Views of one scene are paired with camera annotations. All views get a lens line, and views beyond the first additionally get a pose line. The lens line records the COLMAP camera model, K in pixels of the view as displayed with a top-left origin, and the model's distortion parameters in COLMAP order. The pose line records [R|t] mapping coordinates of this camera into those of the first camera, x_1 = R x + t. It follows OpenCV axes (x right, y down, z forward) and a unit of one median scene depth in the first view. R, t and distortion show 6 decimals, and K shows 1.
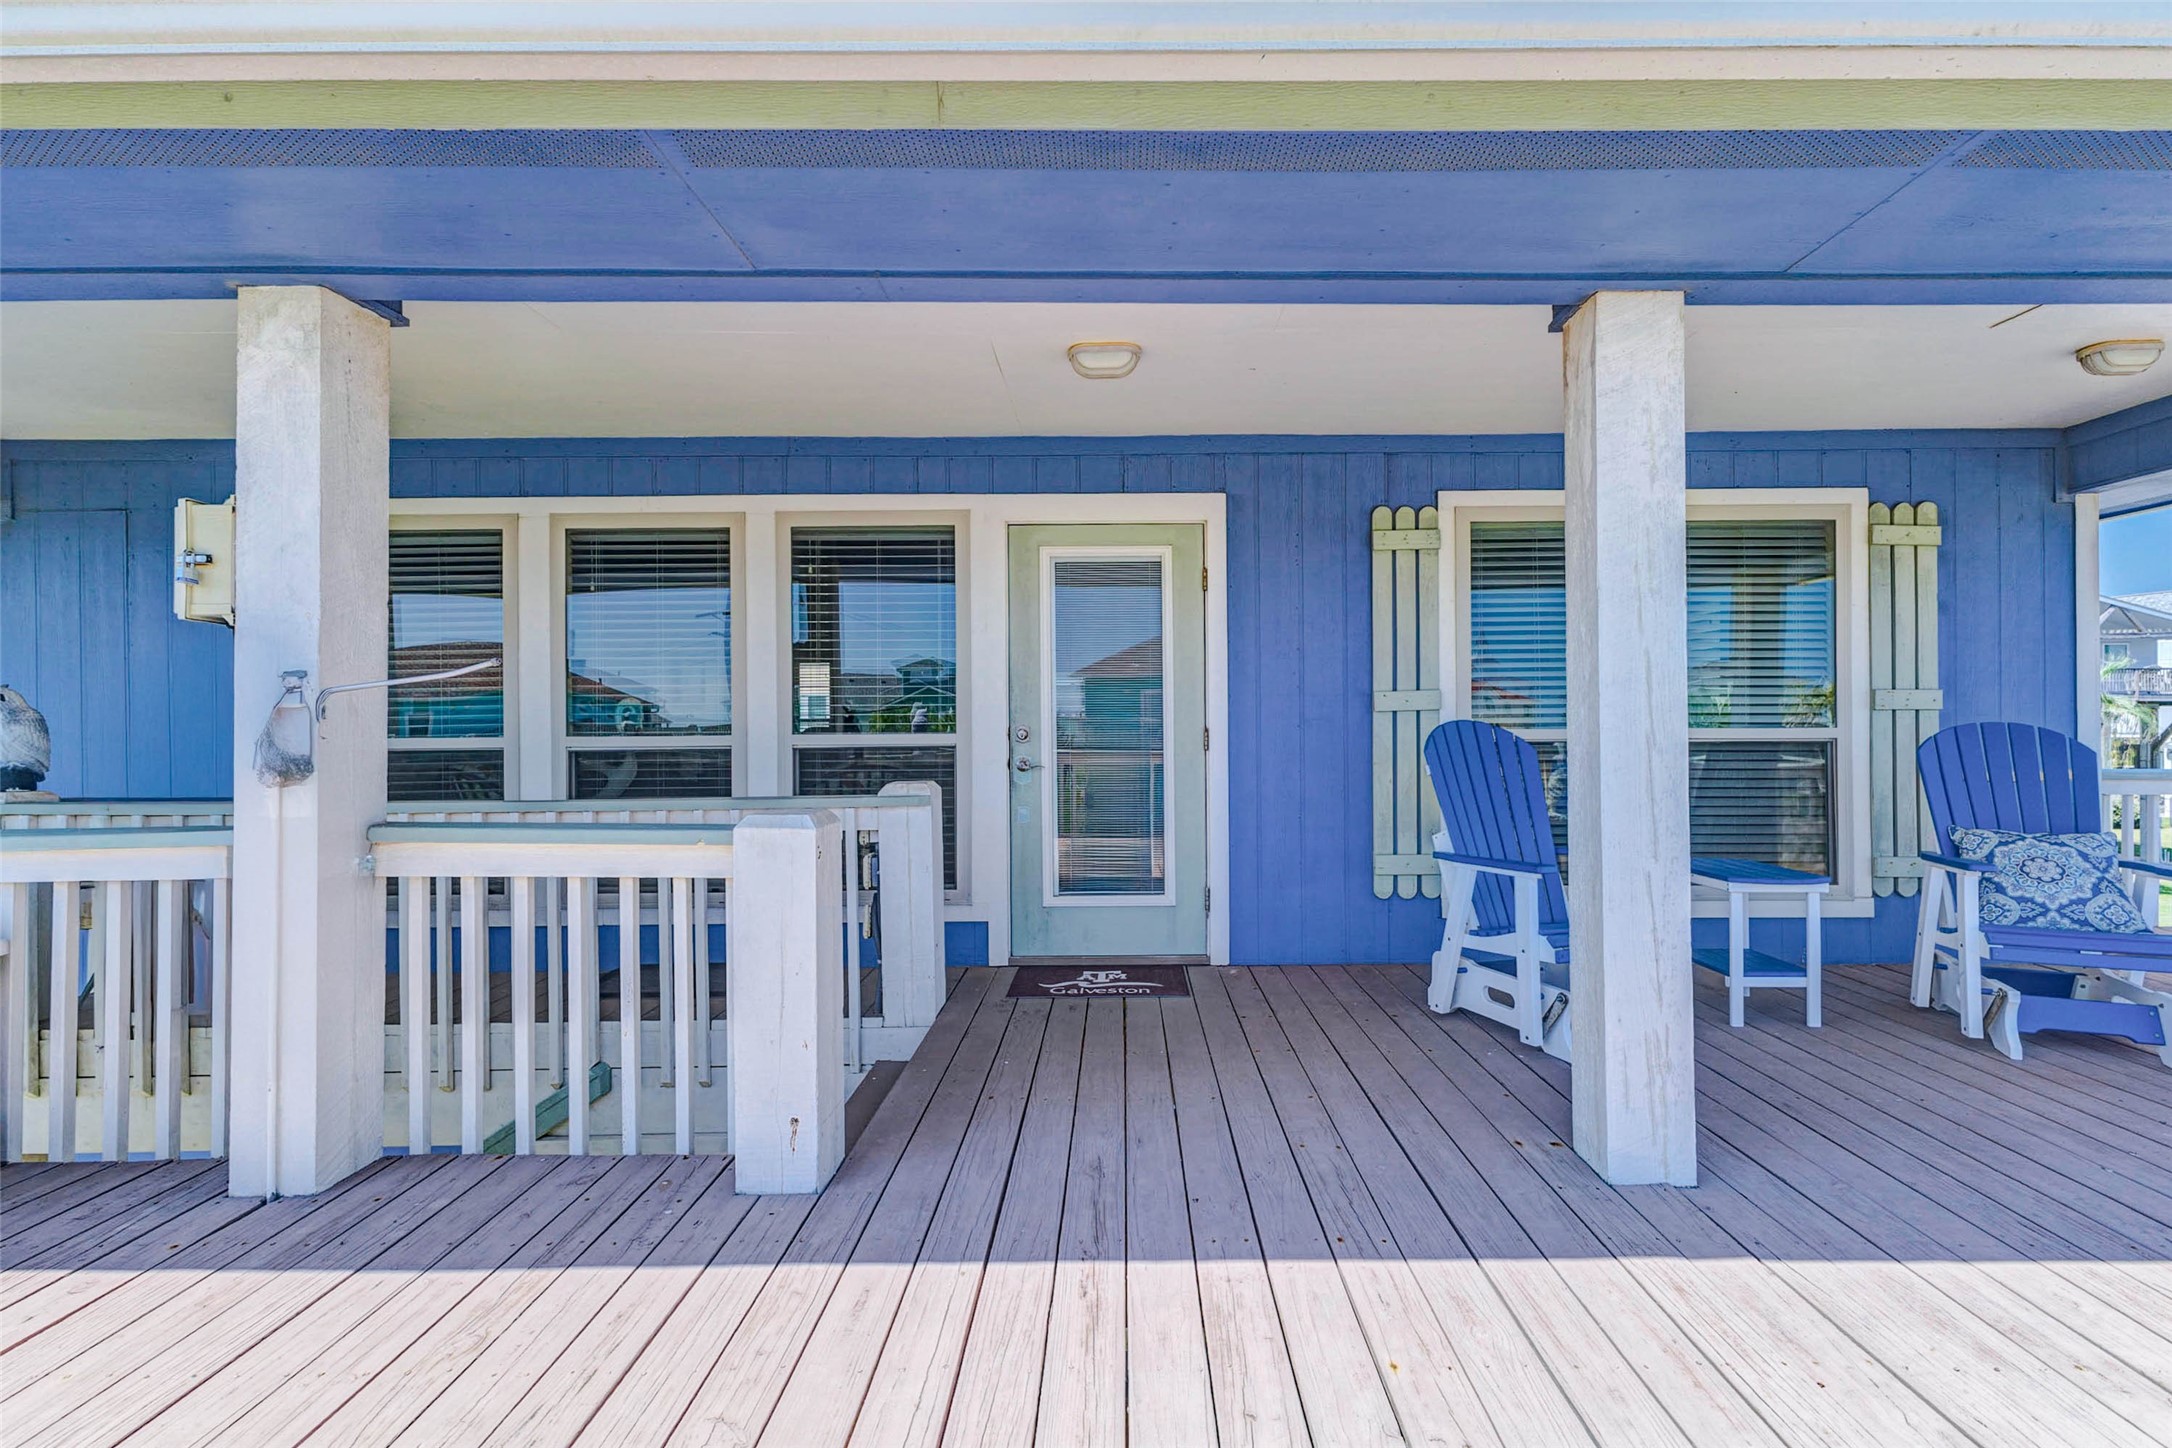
lens RADIAL K [[970.1, 0, 1086.0], [0, 970.1, 724.0], [0, 0, 1]] dist [0.000021, -0.000044]
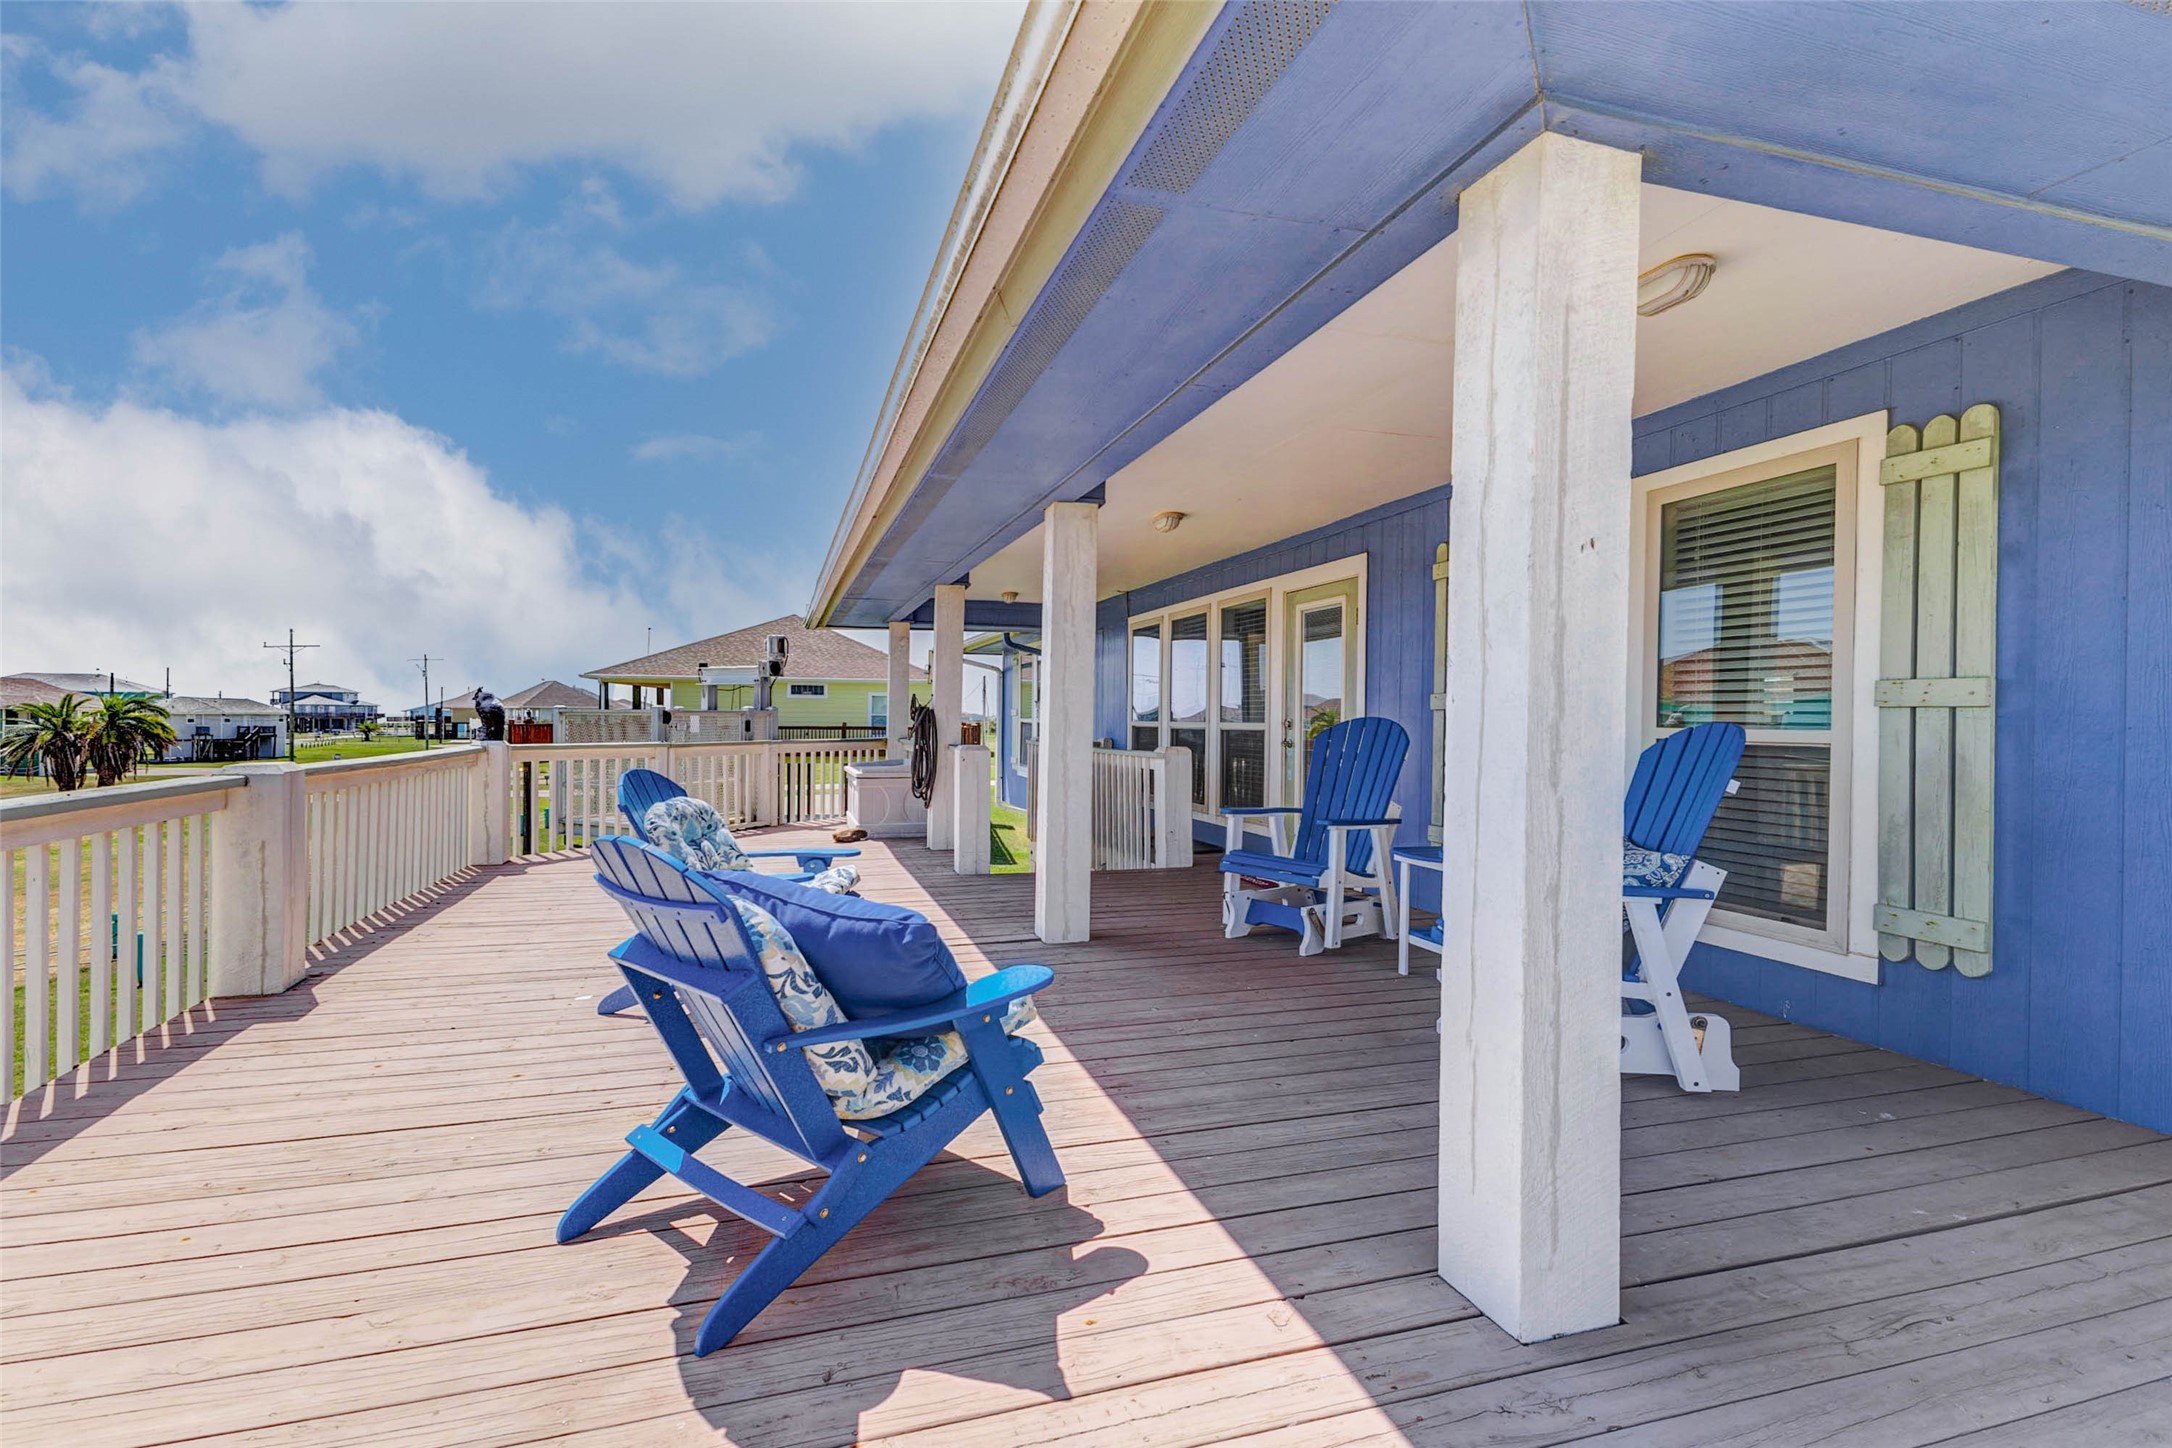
lens RADIAL K [[970.1, 0, 1086.0], [0, 970.1, 724.0], [0, 0, 1]] dist [0.000021, -0.000044]
pose [[0.306389, 0.014008, -0.951803, 1.332888], [-0.009761, 0.999885, 0.011574, -0.004537], [0.951856, 0.005744, 0.306490, 0.190335]]
